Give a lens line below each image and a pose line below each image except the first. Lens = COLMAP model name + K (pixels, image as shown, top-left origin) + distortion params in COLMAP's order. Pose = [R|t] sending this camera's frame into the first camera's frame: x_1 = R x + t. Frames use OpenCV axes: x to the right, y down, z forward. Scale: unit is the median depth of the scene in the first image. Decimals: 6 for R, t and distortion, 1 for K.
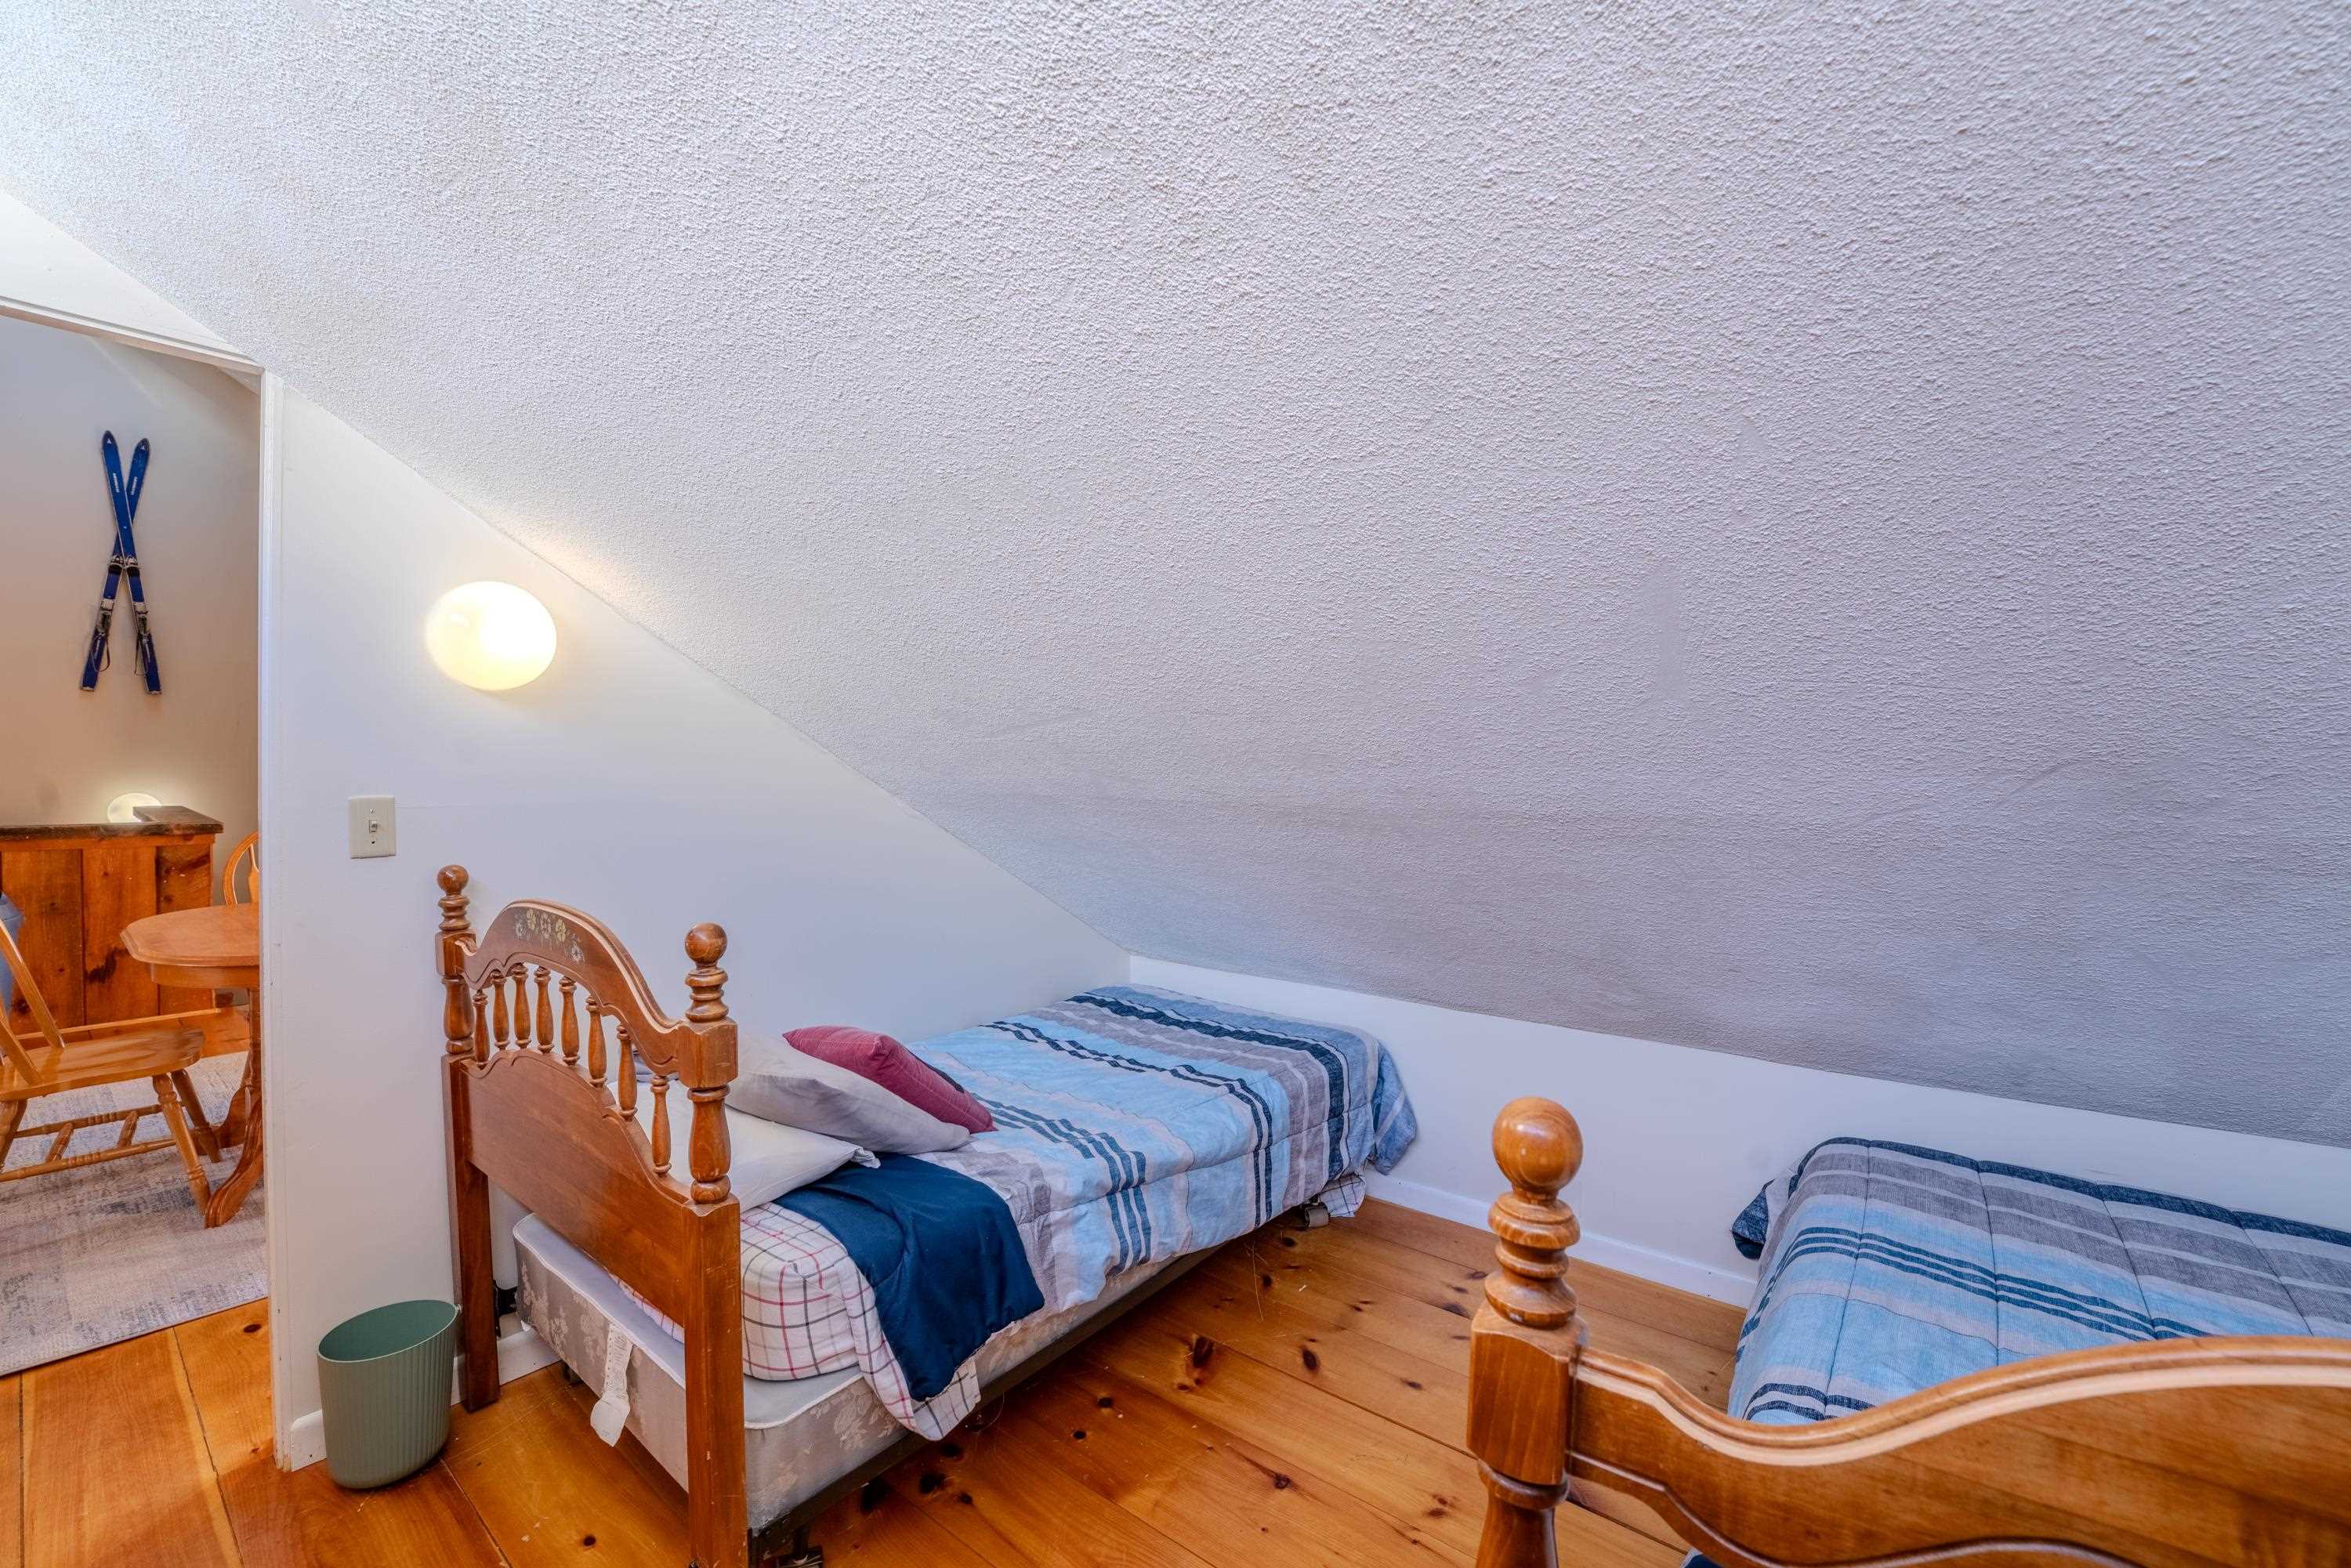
lens RADIAL K [[957.0, 0, 1172.8], [0, 957.0, 784.1], [0, 0, 1]] dist [-0.029437, 0.003314]
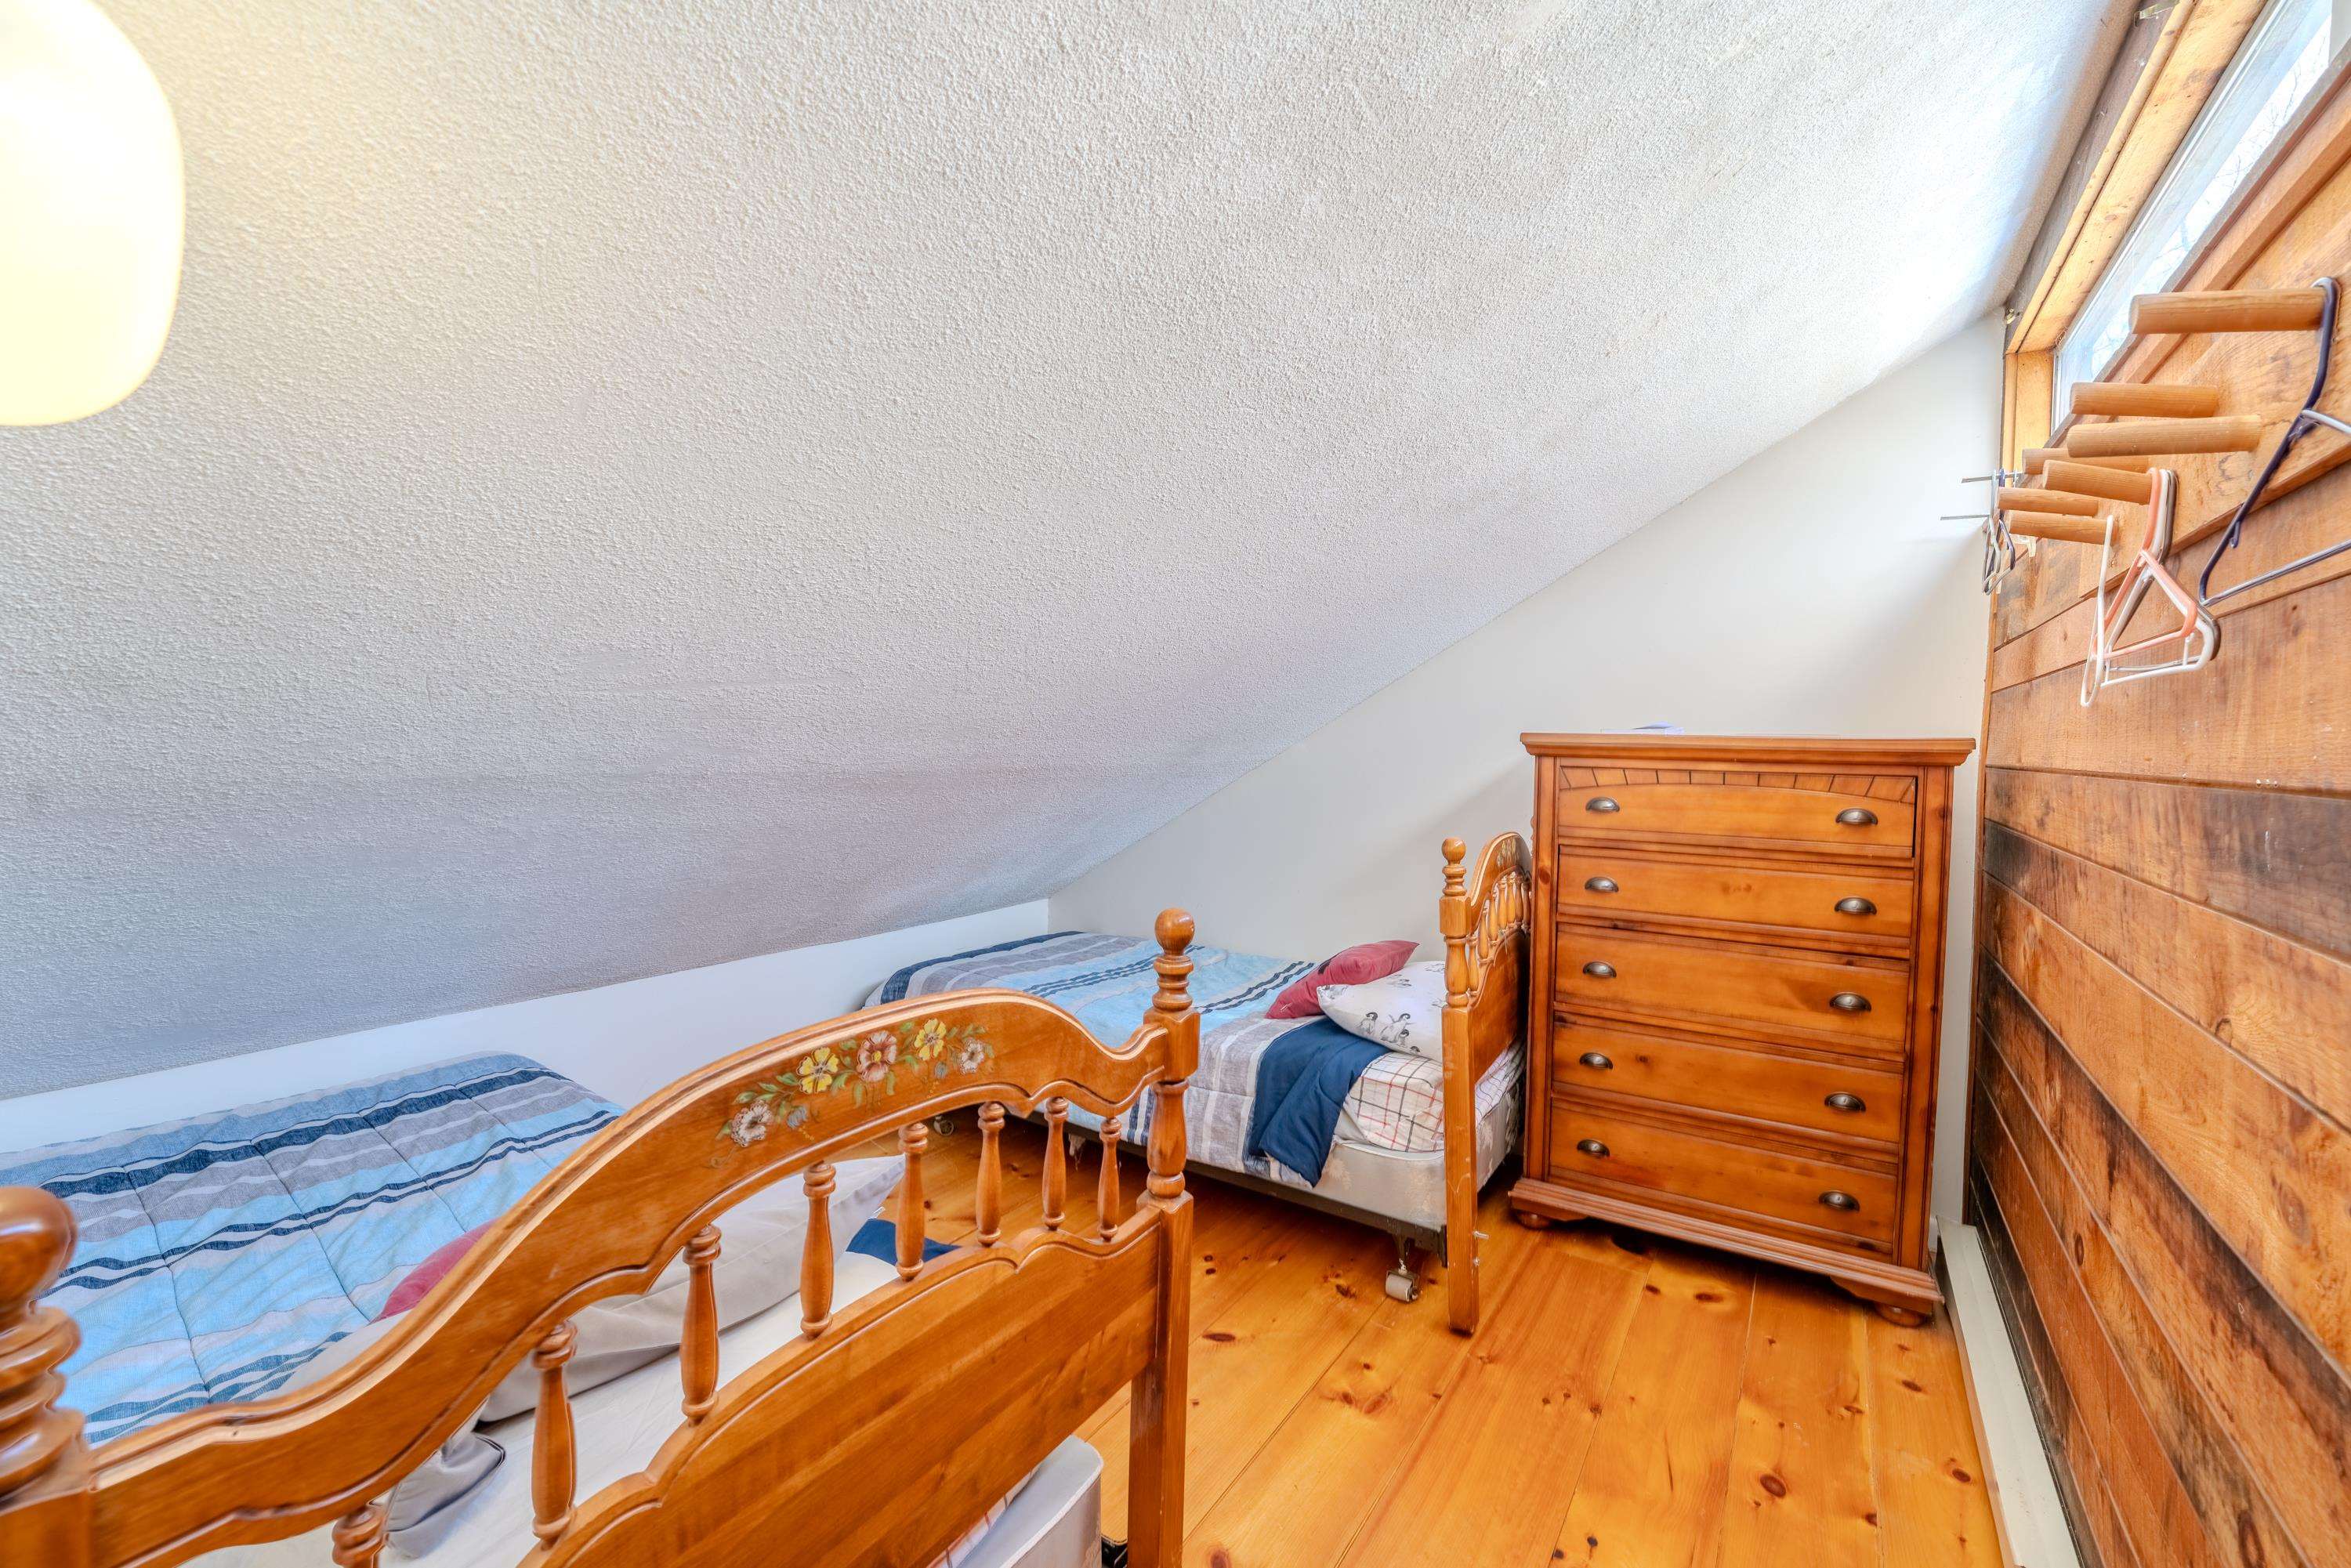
lens RADIAL K [[957.0, 0, 1185.2], [0, 957.0, 780.0], [0, 0, 1]] dist [-0.029437, 0.003314]
pose [[-0.101832, -0.046022, 0.993736, -0.676549], [-0.003683, 0.998940, 0.045886, -0.015719], [-0.994795, 0.001012, -0.101894, 0.500579]]
